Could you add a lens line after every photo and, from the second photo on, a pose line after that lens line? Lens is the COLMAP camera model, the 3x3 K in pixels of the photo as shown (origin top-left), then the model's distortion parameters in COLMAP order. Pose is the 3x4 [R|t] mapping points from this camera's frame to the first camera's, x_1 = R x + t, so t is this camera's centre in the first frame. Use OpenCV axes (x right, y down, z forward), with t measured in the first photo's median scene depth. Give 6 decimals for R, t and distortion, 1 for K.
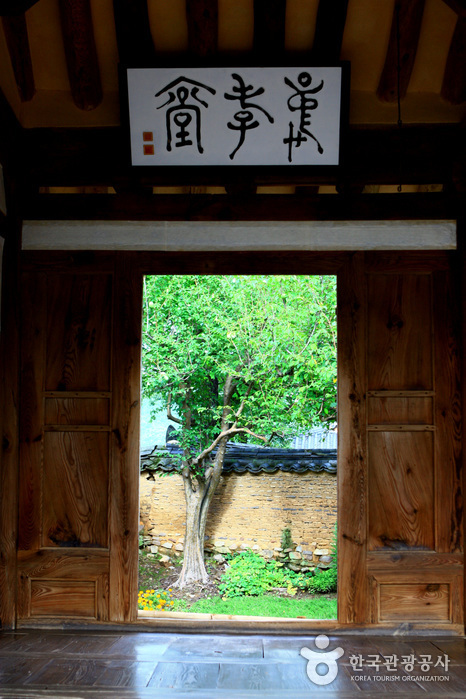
lens RADIAL K [[1191.3, 0, 231.6], [0, 1191.3, 347.8], [0, 0, 1]] dist [-0.065865, 0.000000]
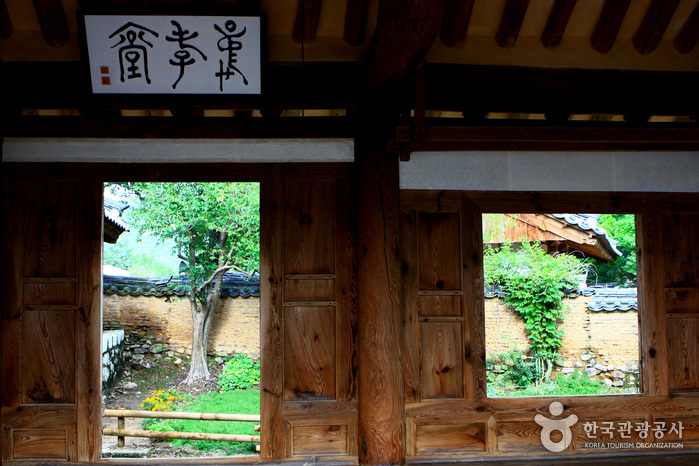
lens RADIAL K [[864.3, 0, 351.4], [0, 864.3, 235.4], [0, 0, 1]] dist [-0.080187, 0.000000]
pose [[0.992229, -0.007704, 0.124186, 0.071570], [0.001432, 0.998722, 0.050520, -0.051406], [-0.124416, -0.049950, 0.990972, 0.082678]]
